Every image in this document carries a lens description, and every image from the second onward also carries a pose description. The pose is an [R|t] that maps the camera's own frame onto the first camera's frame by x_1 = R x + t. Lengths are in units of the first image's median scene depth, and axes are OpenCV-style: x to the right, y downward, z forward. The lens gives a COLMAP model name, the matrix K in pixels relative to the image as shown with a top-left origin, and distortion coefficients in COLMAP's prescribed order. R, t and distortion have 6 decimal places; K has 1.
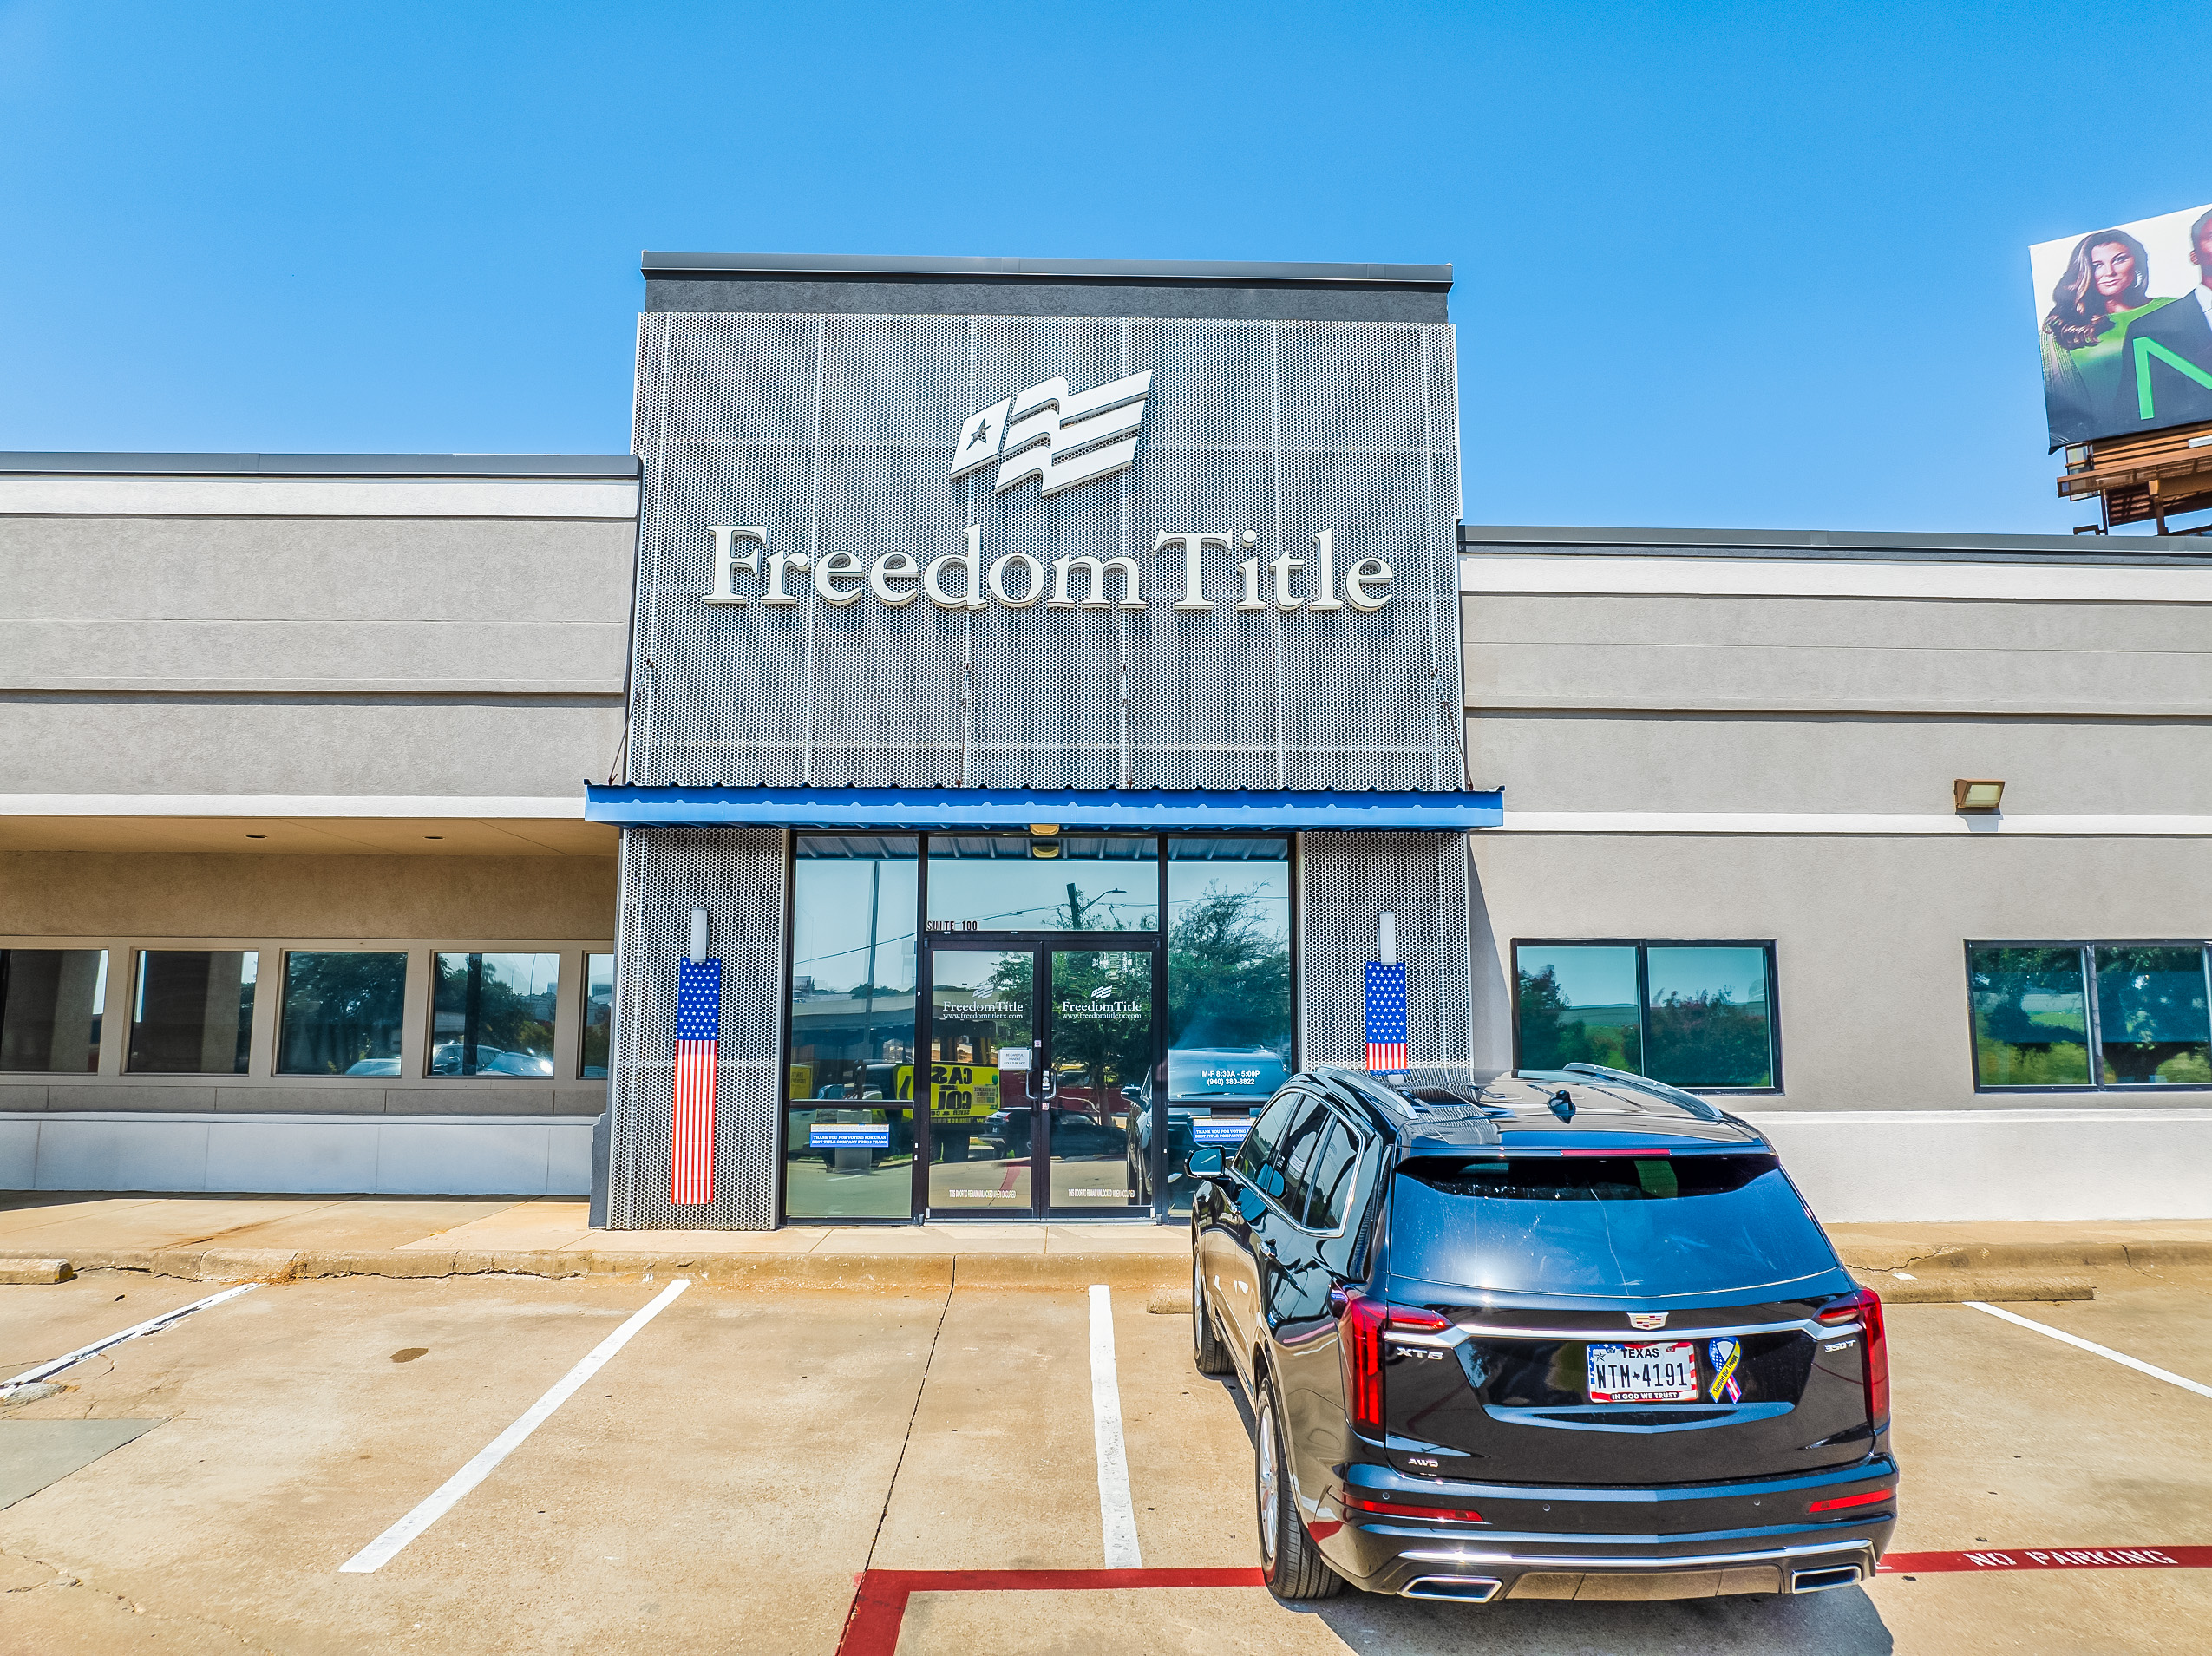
lens RADIAL K [[1541.8, 0, 1107.7], [0, 1541.8, 810.6], [0, 0, 1]] dist [-0.004565, -0.005076]
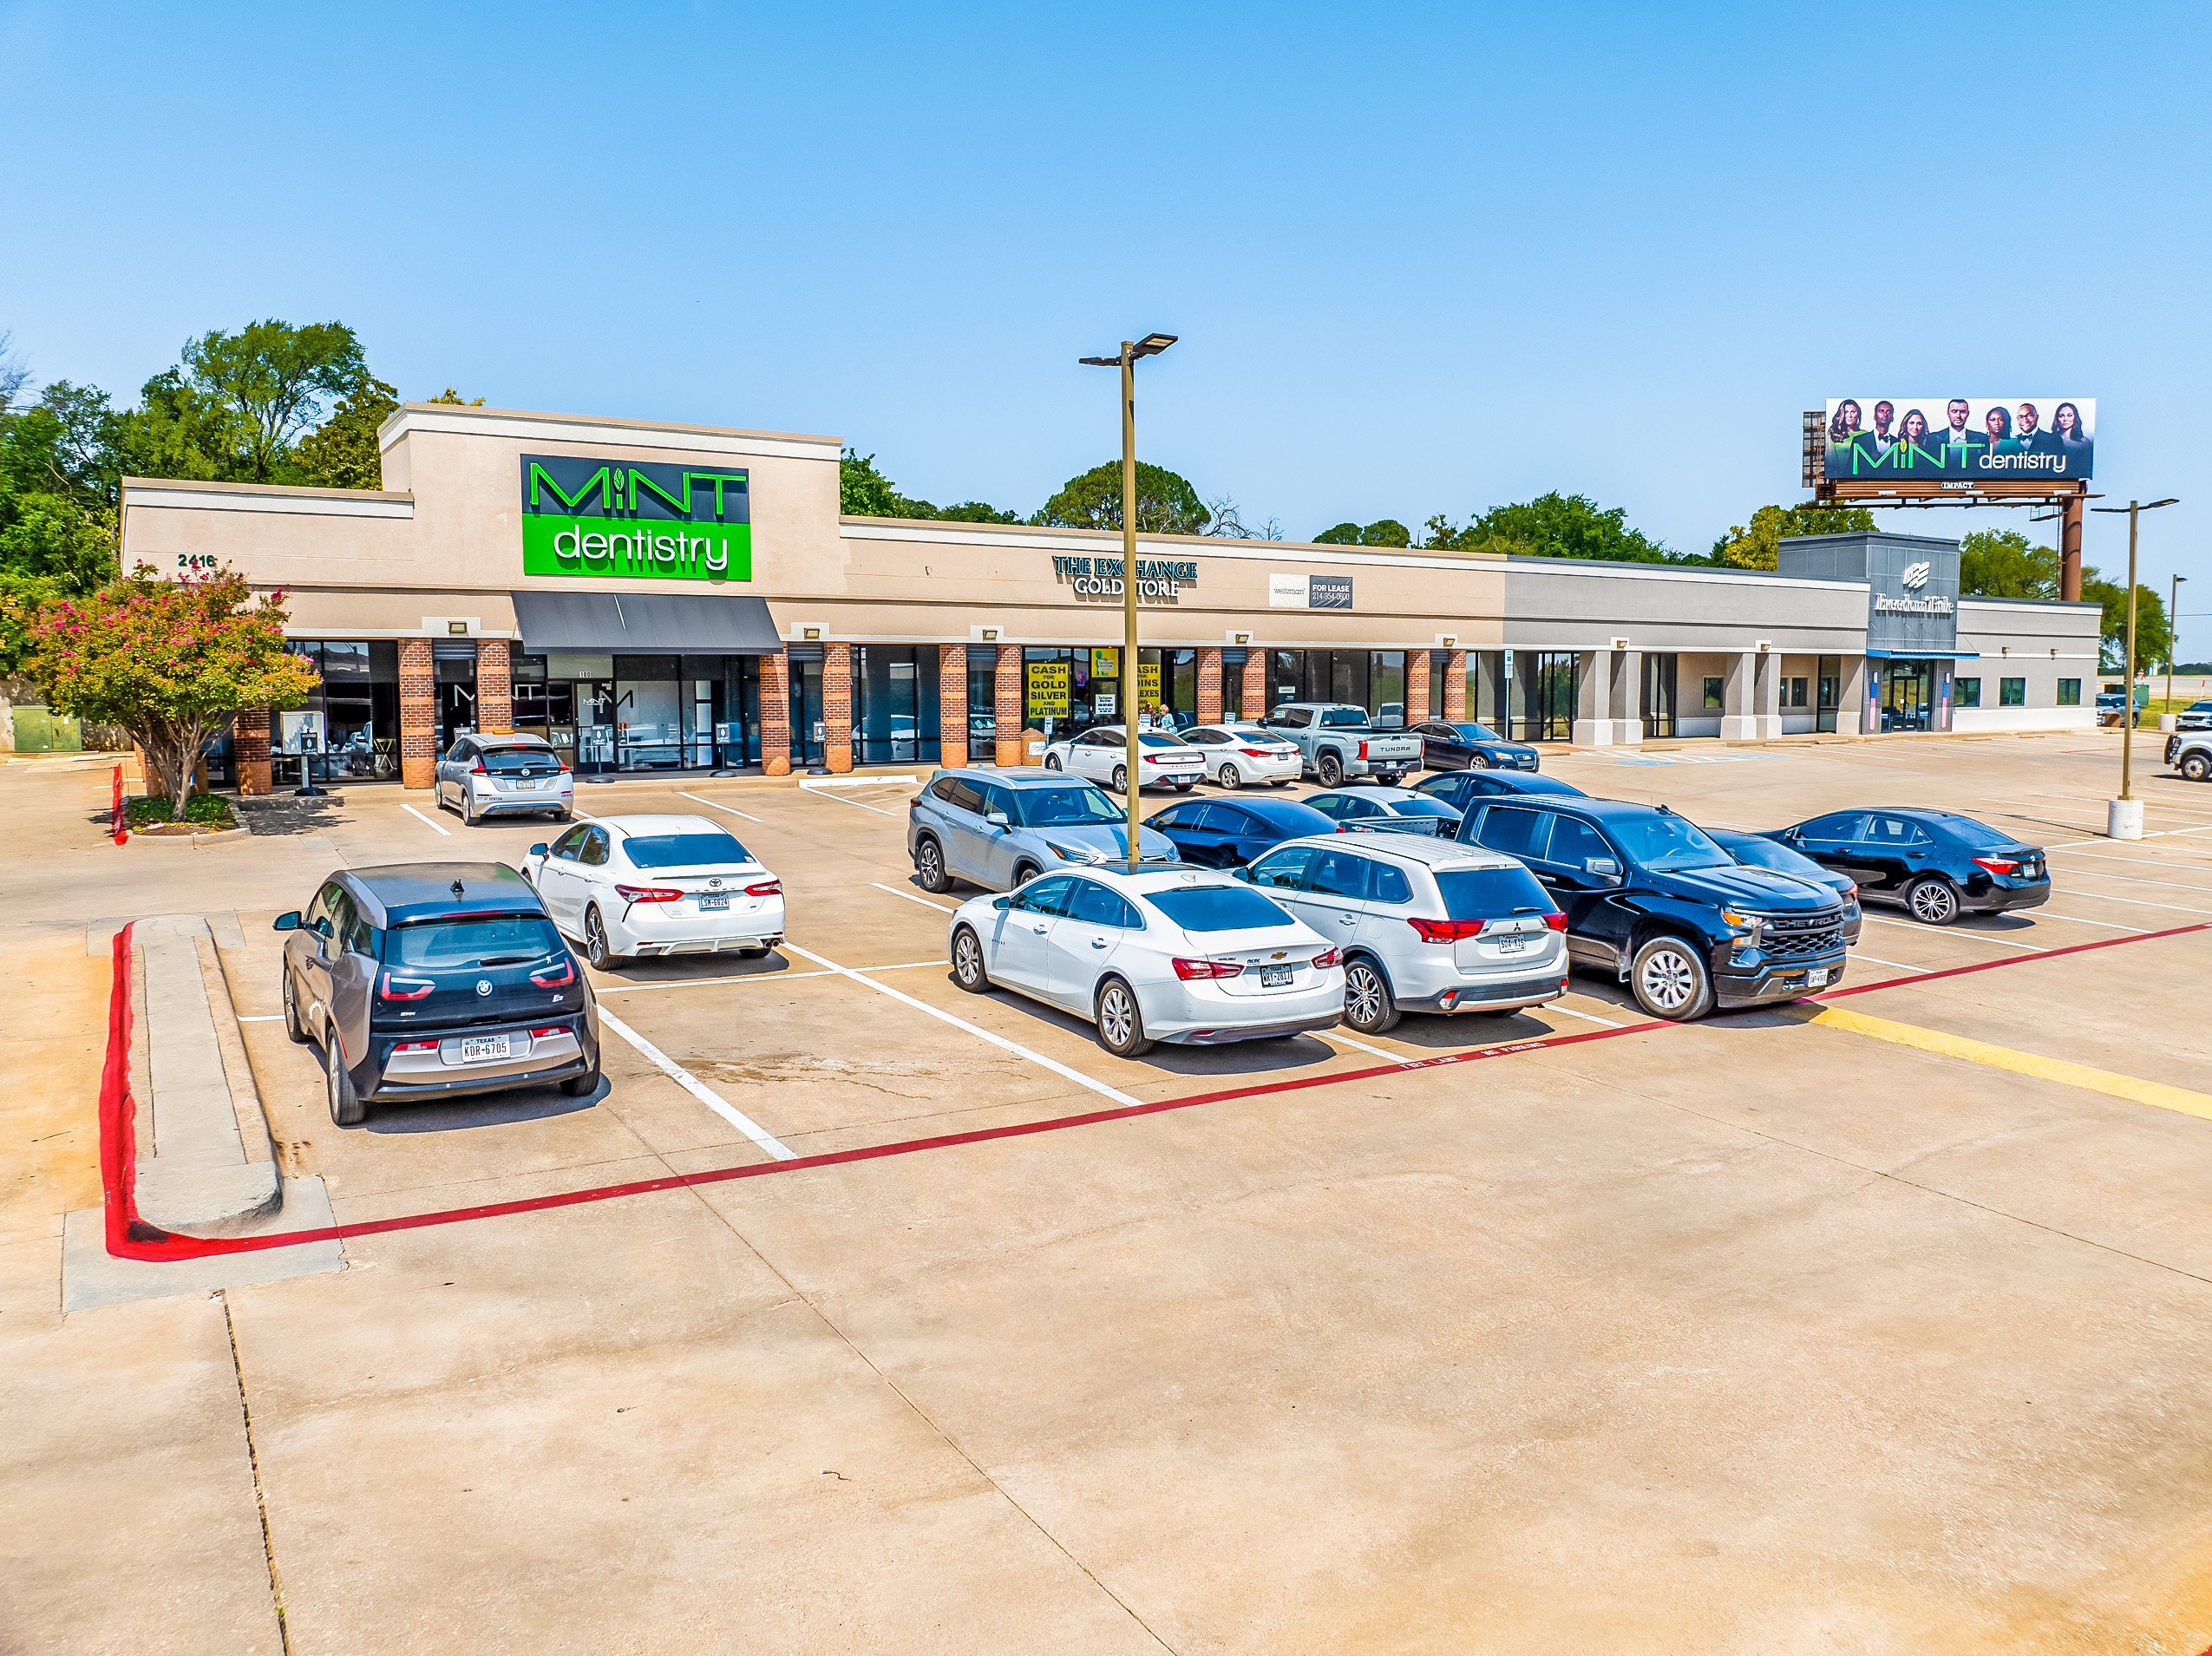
lens RADIAL K [[1556.3, 0, 1110.2], [0, 1556.3, 834.9], [0, 0, 1]] dist [-0.034863, 0.001884]
pose [[0.861639, -0.053892, 0.504652, -4.767481], [-0.068247, 0.973011, 0.220434, -0.345497], [-0.502911, -0.224375, 0.834707, -1.990455]]
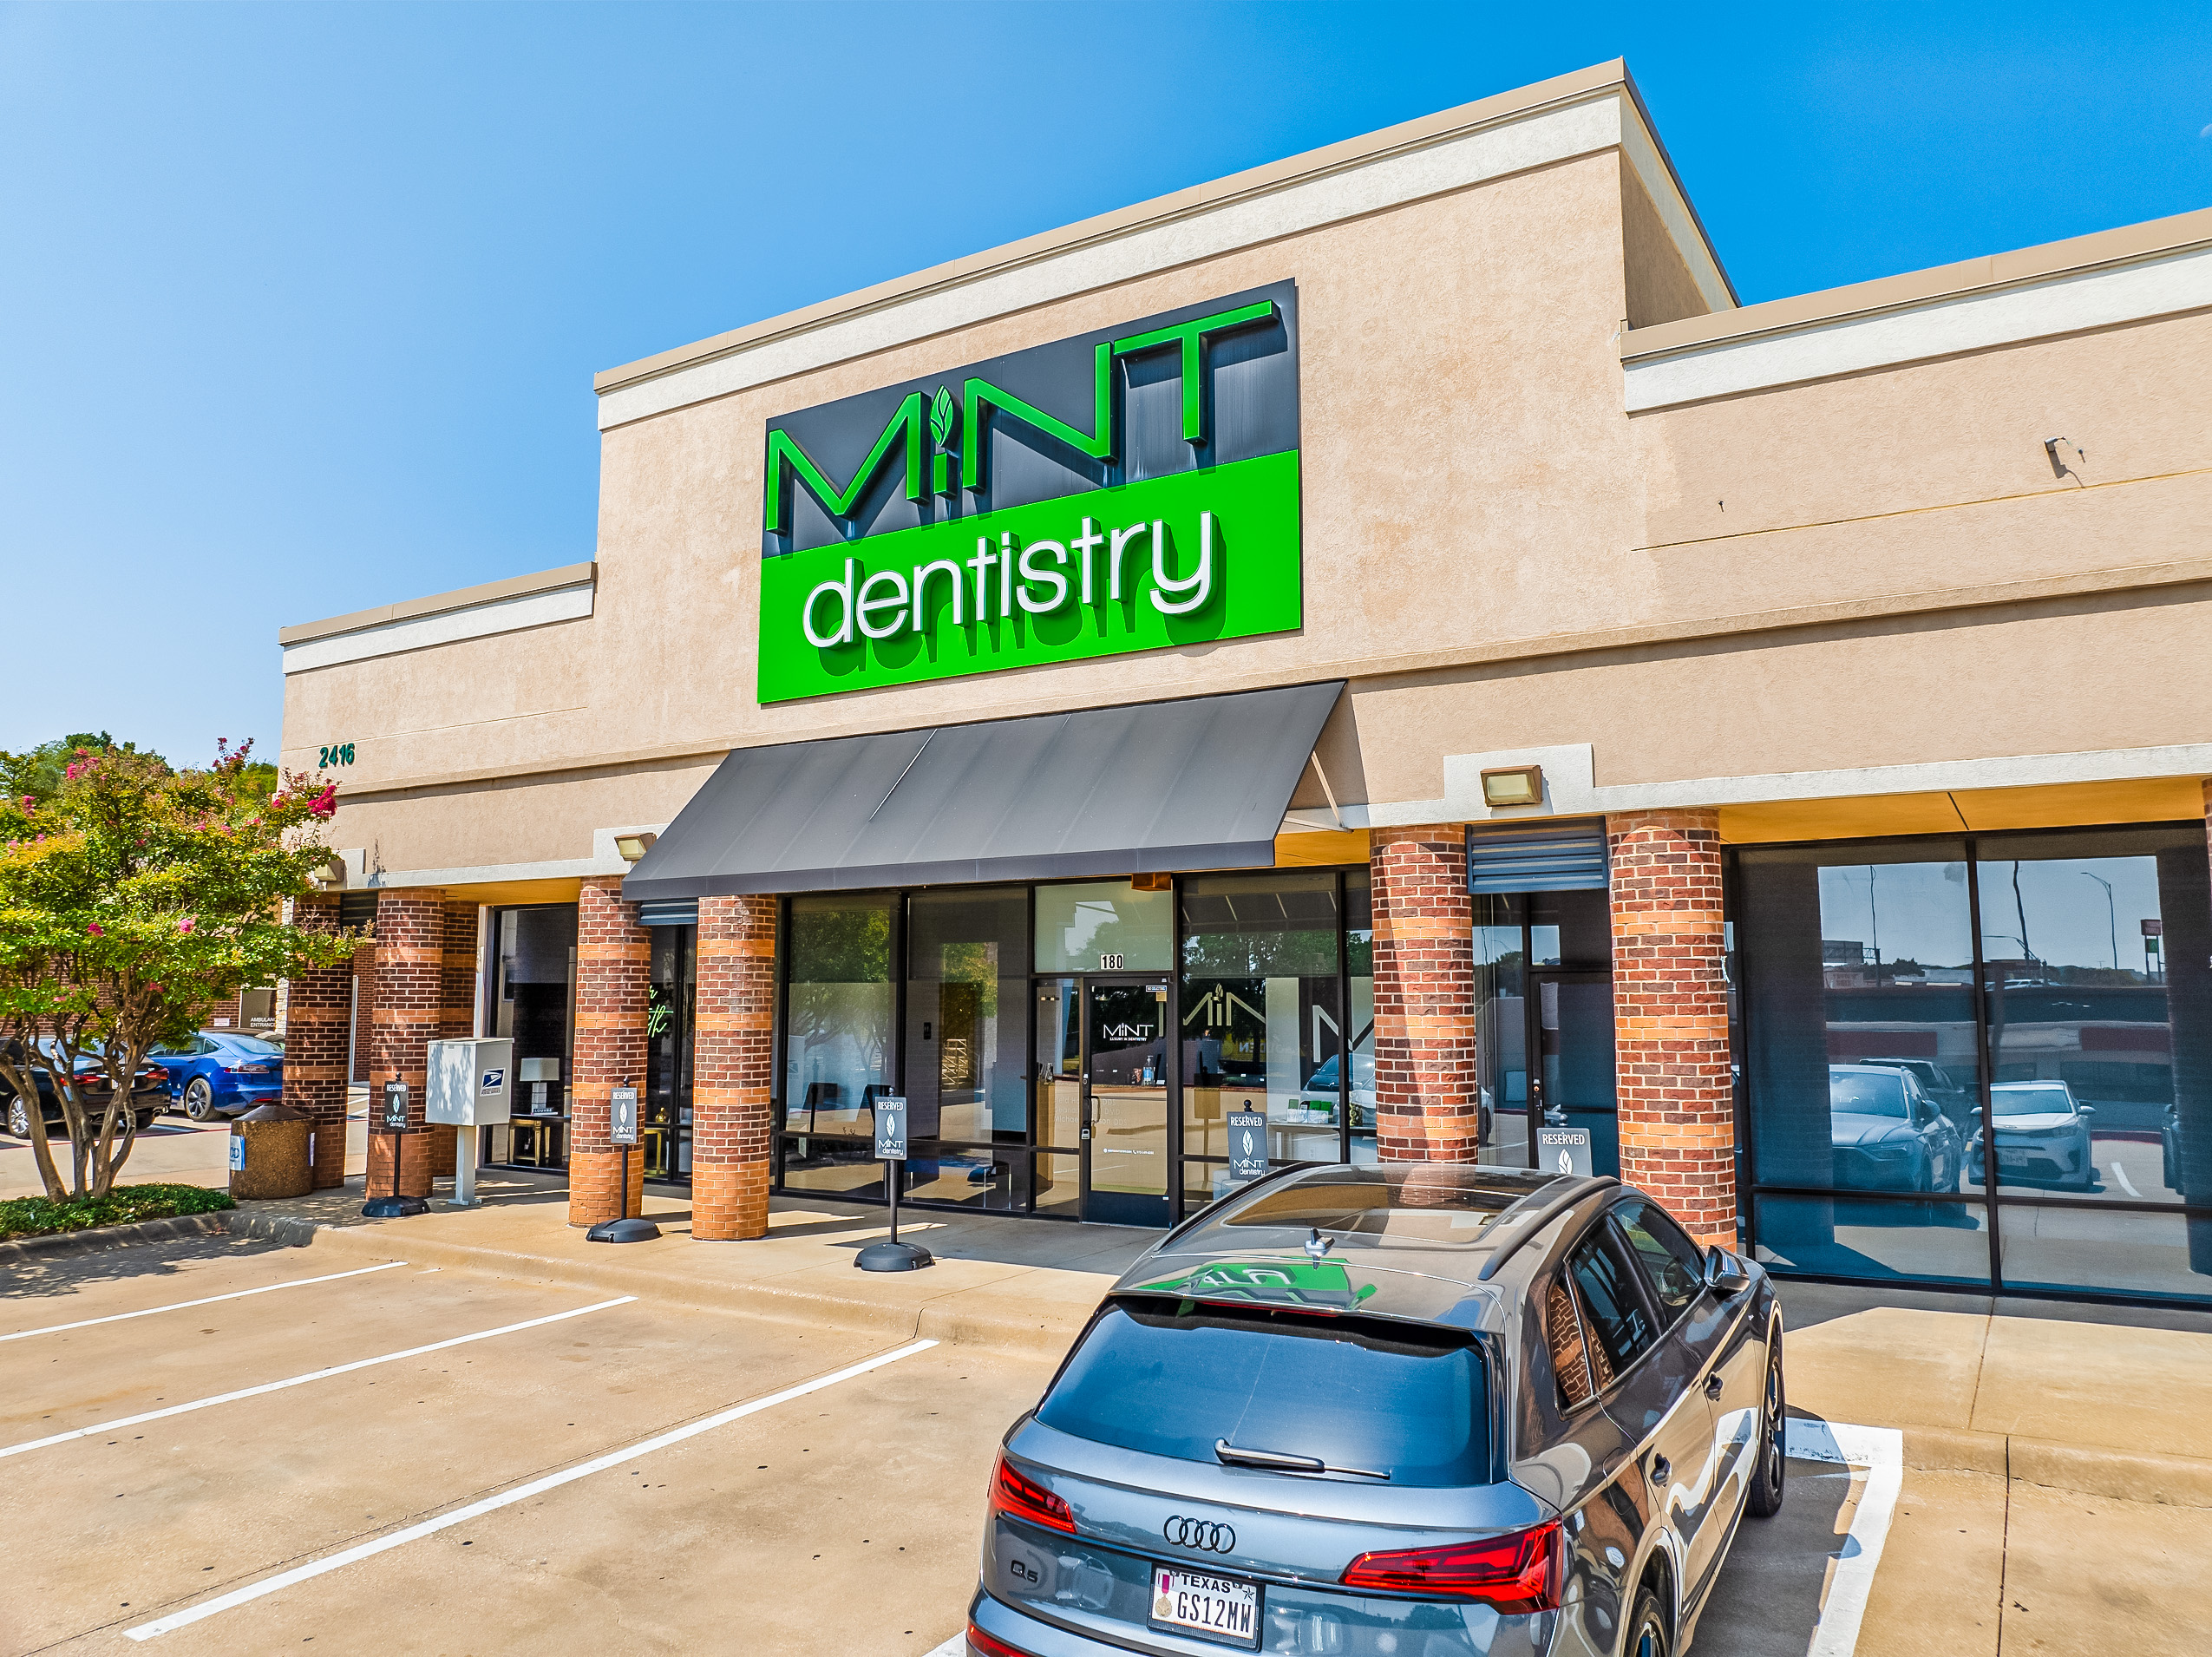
lens RADIAL K [[1575.6, 0, 1106.0], [0, 1575.6, 828.5], [0, 0, 1]] dist [-0.005050, -0.071905]
pose [[0.828324, -0.064254, -0.556552, -3.489204], [0.080234, 0.996767, 0.004337, -0.031253], [0.554474, -0.048247, 0.830801, 0.049994]]
